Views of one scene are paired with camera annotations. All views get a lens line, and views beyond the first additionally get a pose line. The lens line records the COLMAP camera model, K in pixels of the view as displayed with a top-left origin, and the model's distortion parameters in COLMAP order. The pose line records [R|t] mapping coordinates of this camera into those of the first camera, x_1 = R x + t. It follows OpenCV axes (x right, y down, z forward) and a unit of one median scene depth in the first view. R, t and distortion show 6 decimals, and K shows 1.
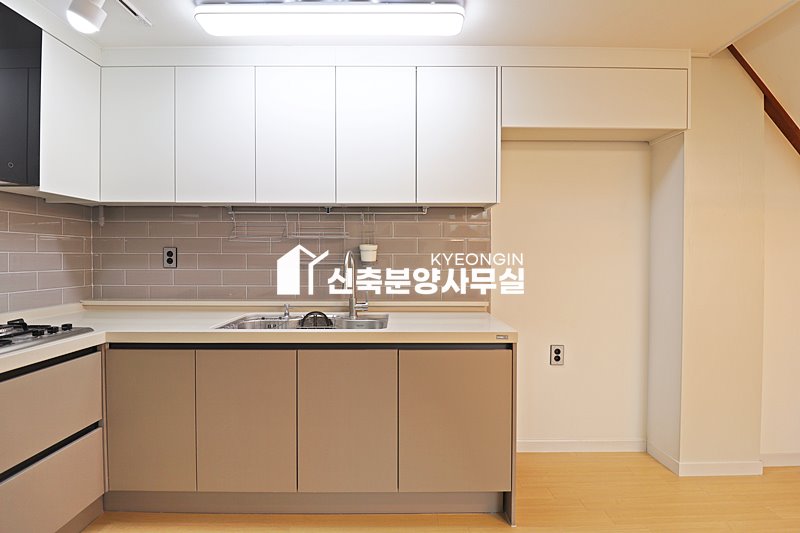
lens RADIAL K [[371.2, 0, 400.5], [0, 371.2, 262.0], [0, 0, 1]] dist [0.002538, -0.012405]
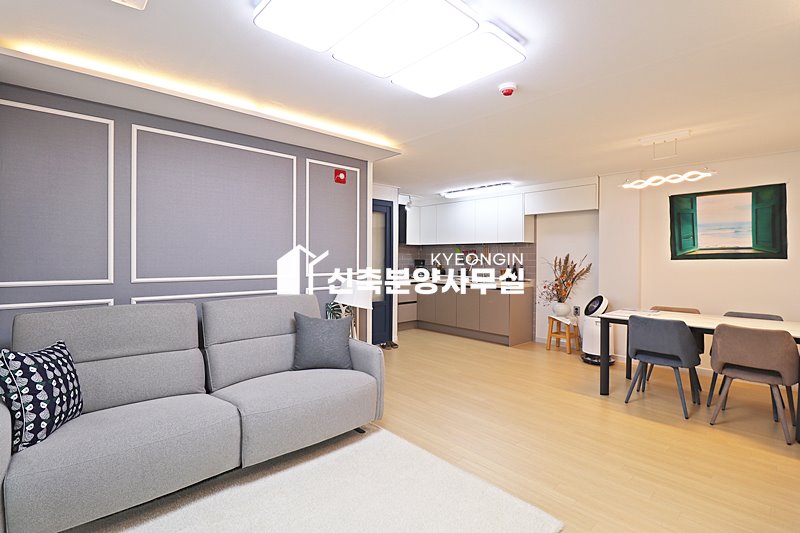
lens RADIAL K [[379.1, 0, 400.0], [0, 379.1, 266.5], [0, 0, 1]] dist [-0.028898, -0.000175]
pose [[0.673778, 0.018385, -0.738705, 1.567595], [-0.017125, 0.999810, 0.009264, 0.012693], [0.738735, 0.006409, 0.673965, -1.420836]]
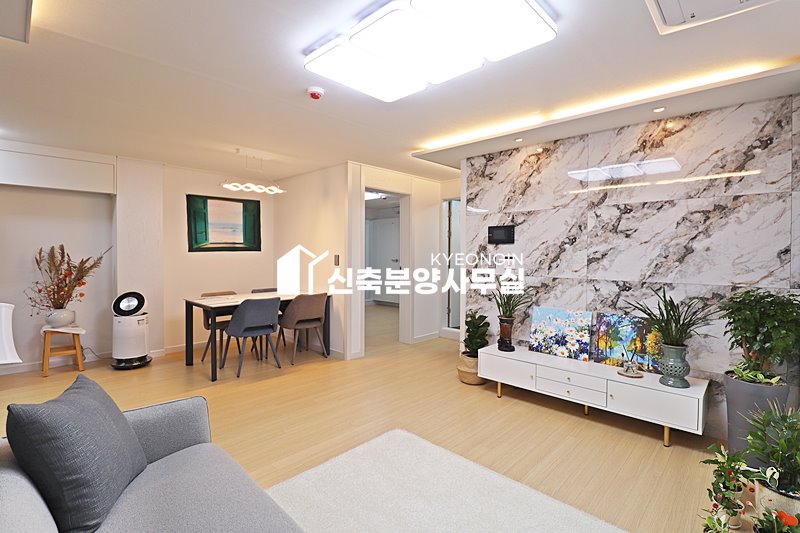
lens RADIAL K [[371.2, 0, 400.5], [0, 371.2, 262.0], [0, 0, 1]] dist [0.002538, -0.012405]
pose [[0.696602, -0.016959, 0.717257, 0.360697], [0.011724, 0.999856, 0.012254, 0.017505], [-0.717362, -0.000127, 0.696701, -1.453233]]
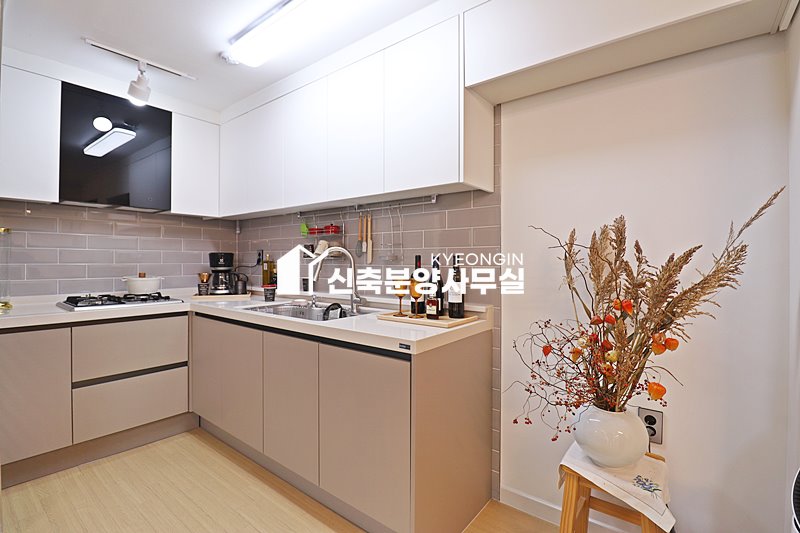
lens RADIAL K [[370.6, 0, 399.1], [0, 370.6, 259.9], [0, 0, 1]] dist [-0.012592, 0.000439]
pose [[0.779602, -0.002135, -0.626272, 0.602329], [-0.009963, 0.999825, -0.015810, 0.021829], [0.626196, 0.018565, 0.779445, 0.273825]]
